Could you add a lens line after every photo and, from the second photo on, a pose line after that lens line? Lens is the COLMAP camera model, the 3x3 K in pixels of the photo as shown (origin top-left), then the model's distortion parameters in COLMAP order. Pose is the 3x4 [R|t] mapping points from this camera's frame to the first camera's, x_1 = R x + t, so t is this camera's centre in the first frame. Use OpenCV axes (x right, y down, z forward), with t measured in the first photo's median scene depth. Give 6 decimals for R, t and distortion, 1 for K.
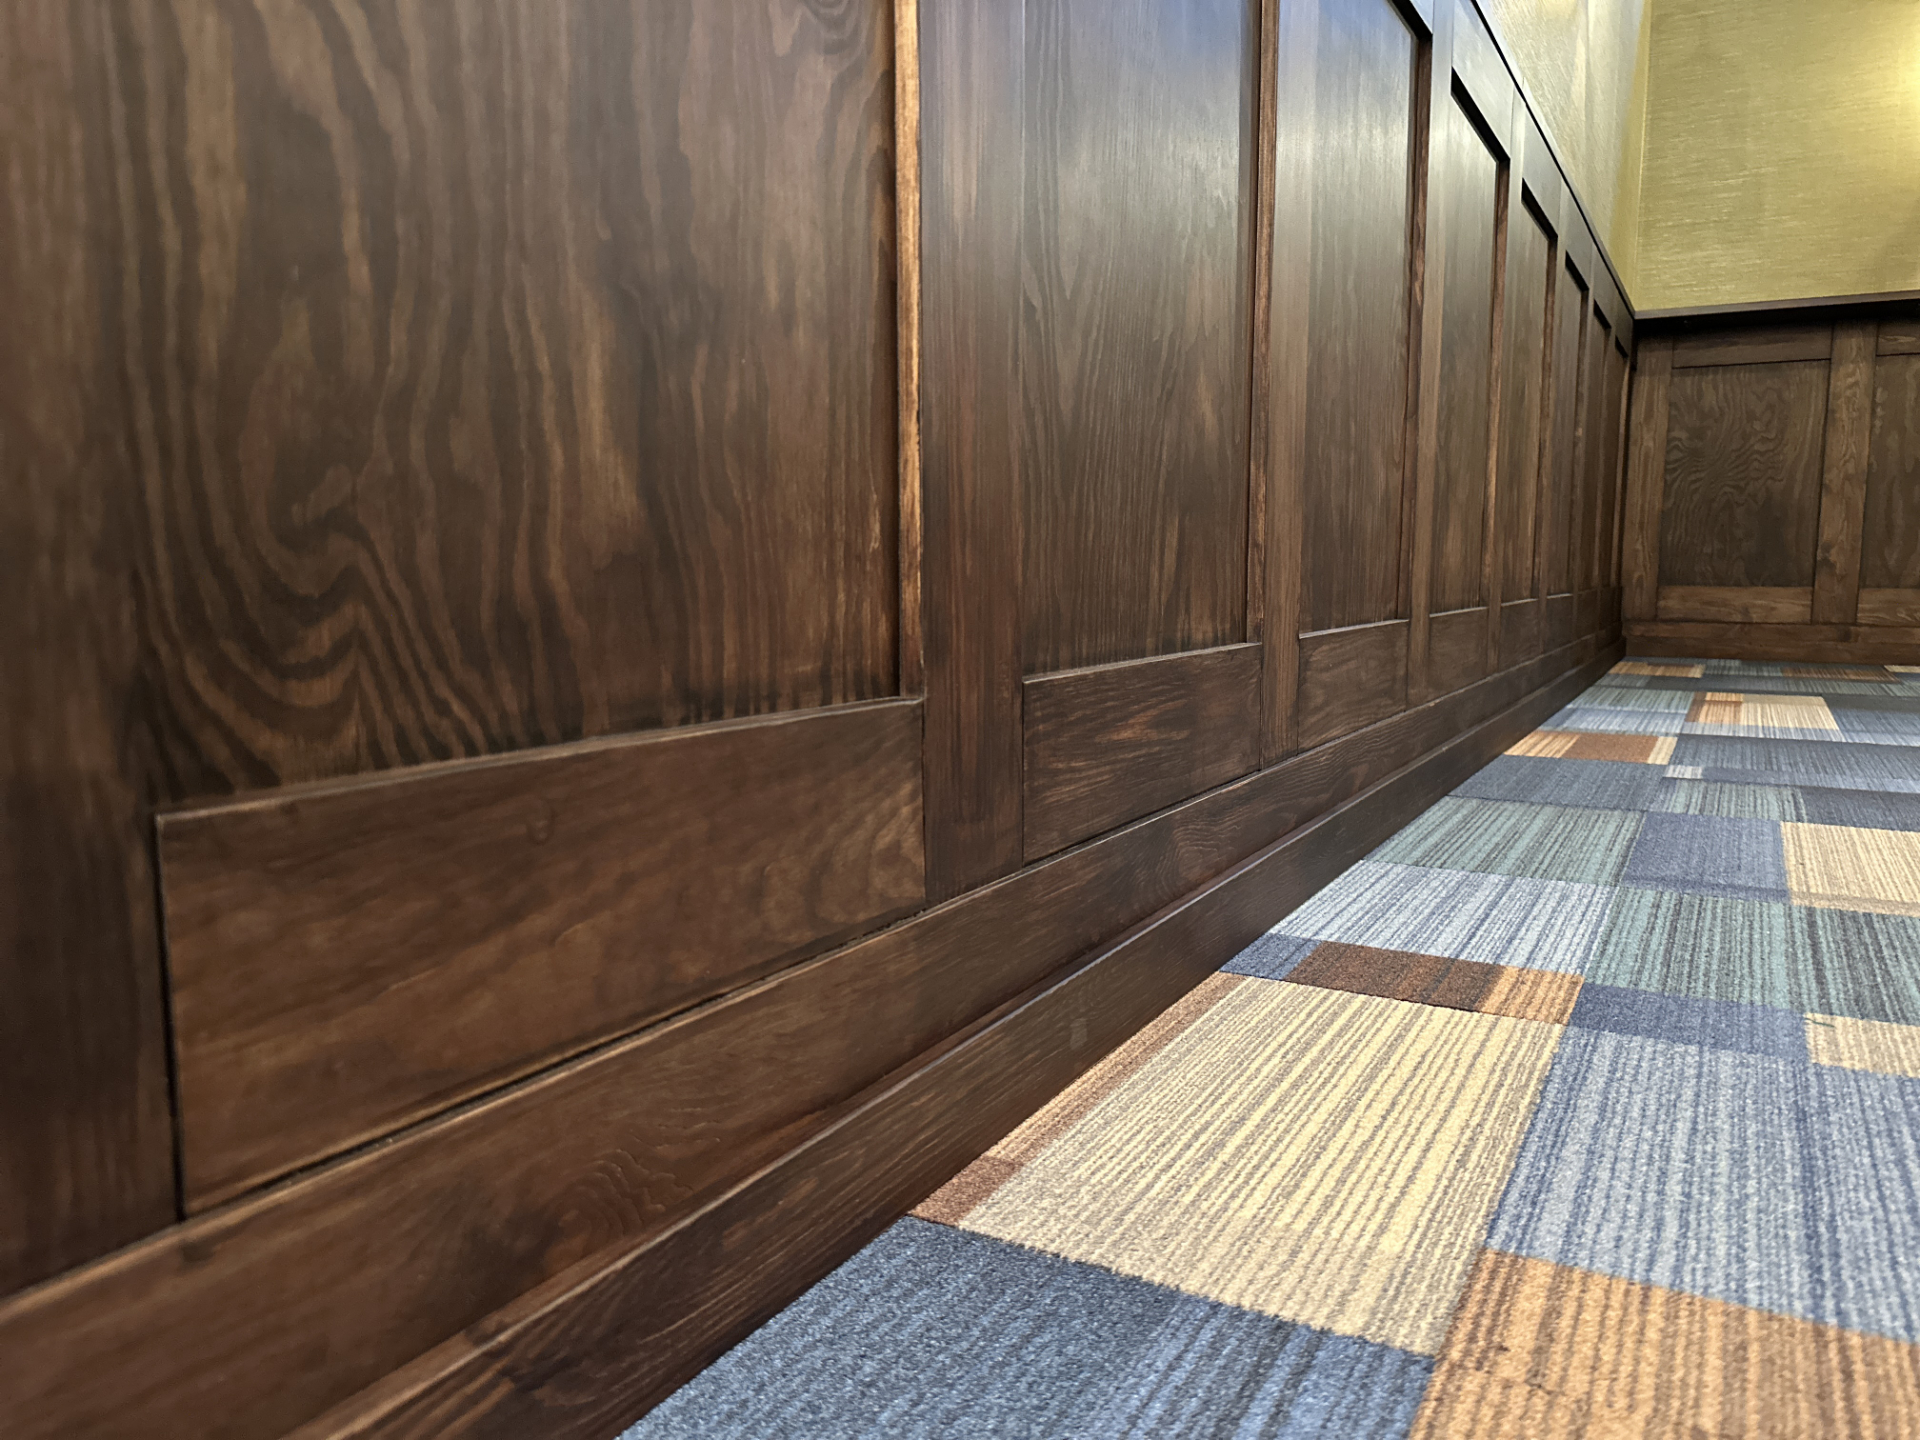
lens RADIAL K [[1380.3, 0, 956.0], [0, 1380.3, 739.7], [0, 0, 1]] dist [-0.007316, -0.010681]
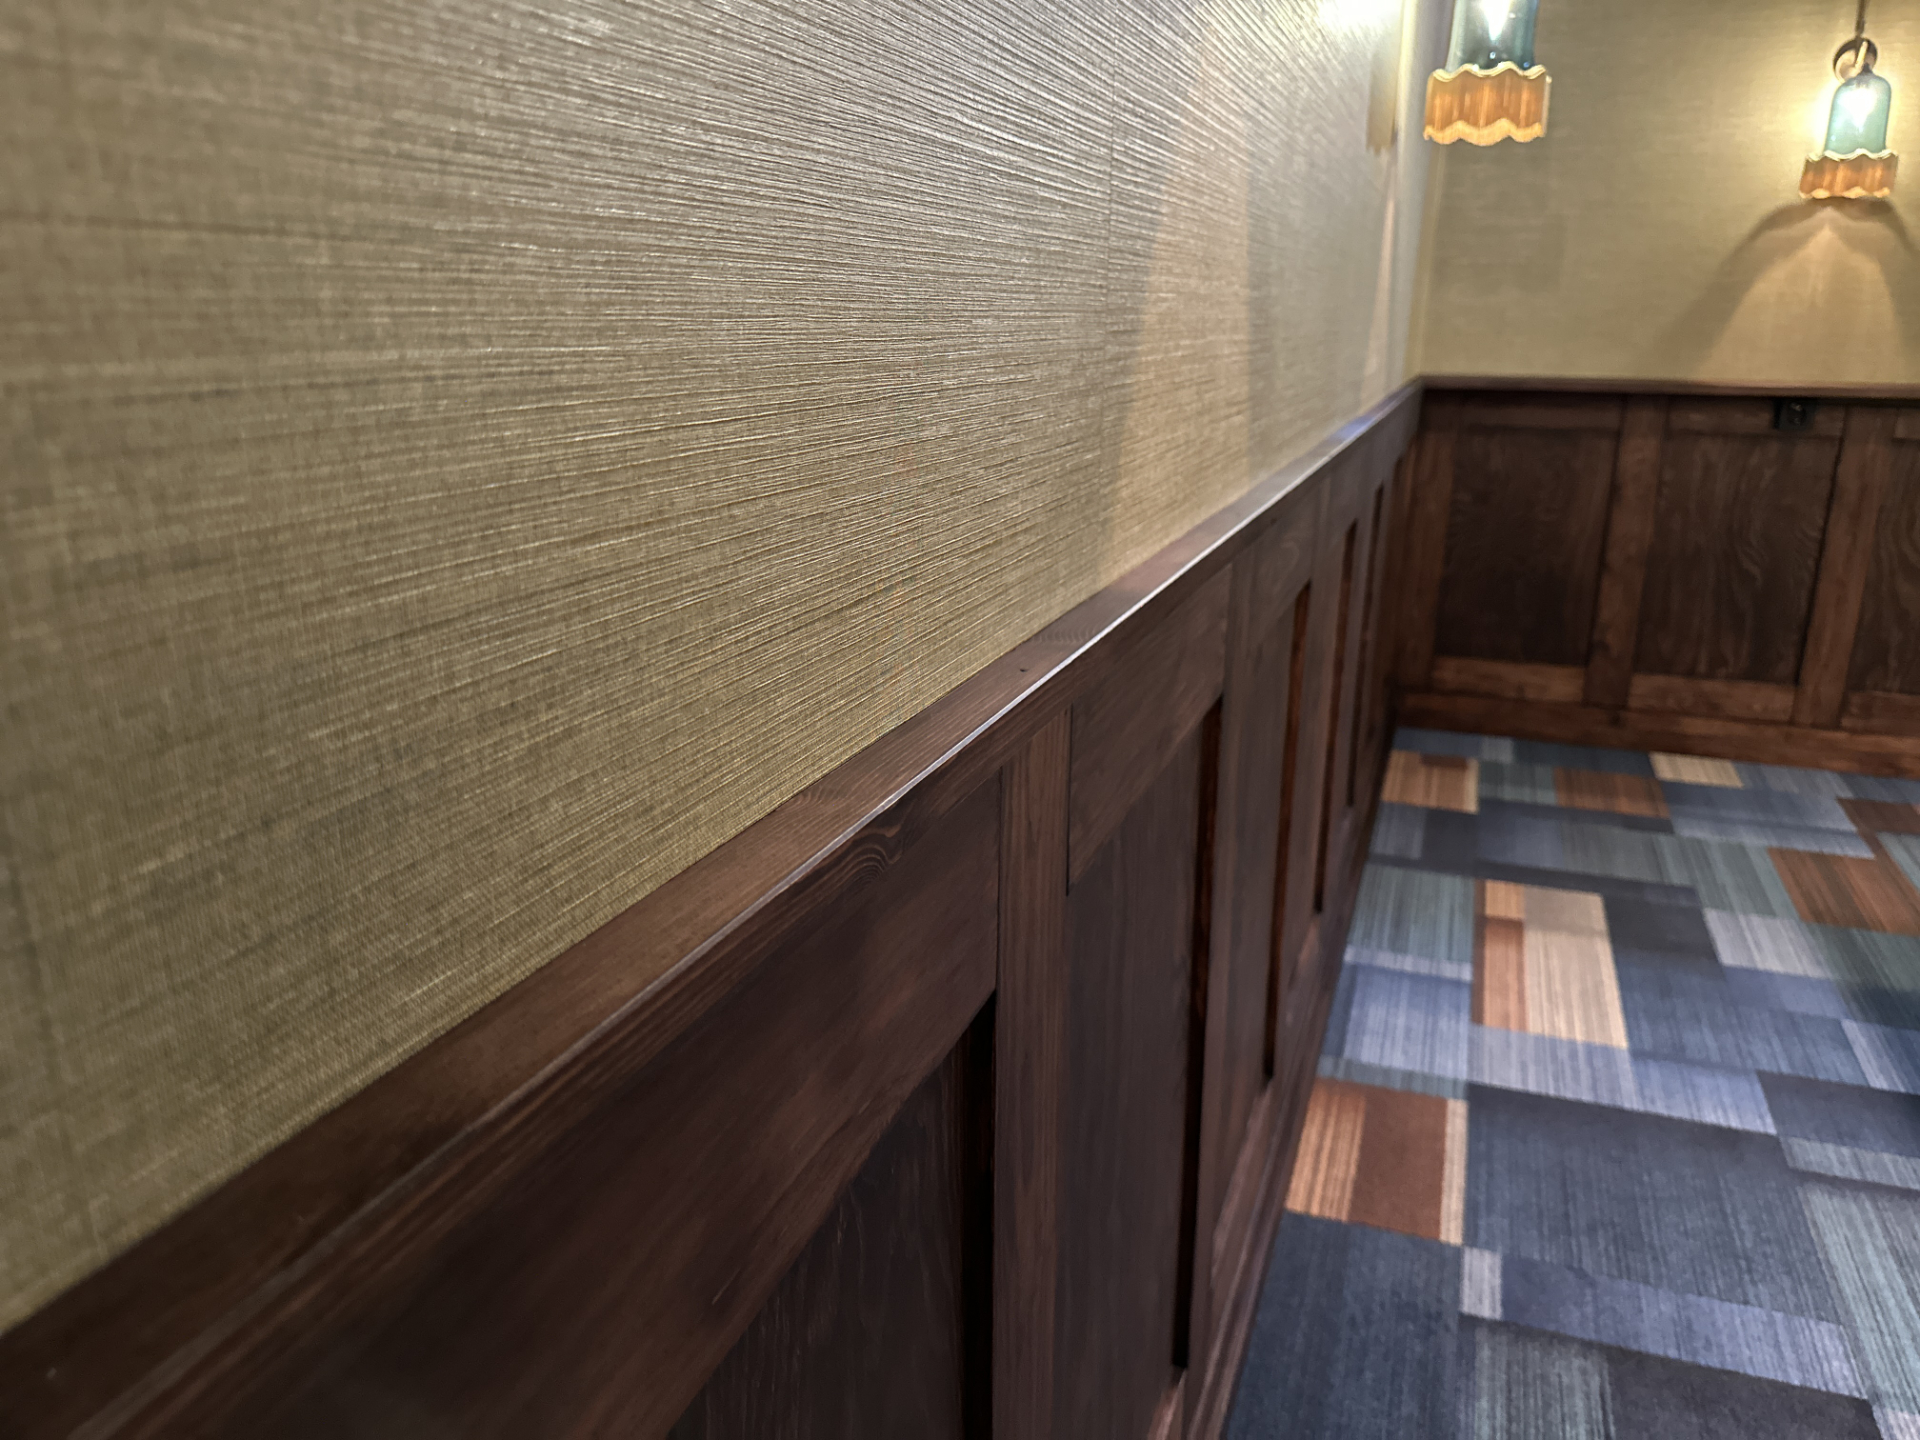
lens RADIAL K [[1380.3, 0, 955.9], [0, 1380.3, 726.3], [0, 0, 1]] dist [-0.007316, -0.010681]
pose [[0.986911, -0.047739, 0.154039, 0.037814], [0.020311, 0.984369, 0.174944, -0.248709], [-0.159983, -0.169526, 0.972454, 0.127753]]
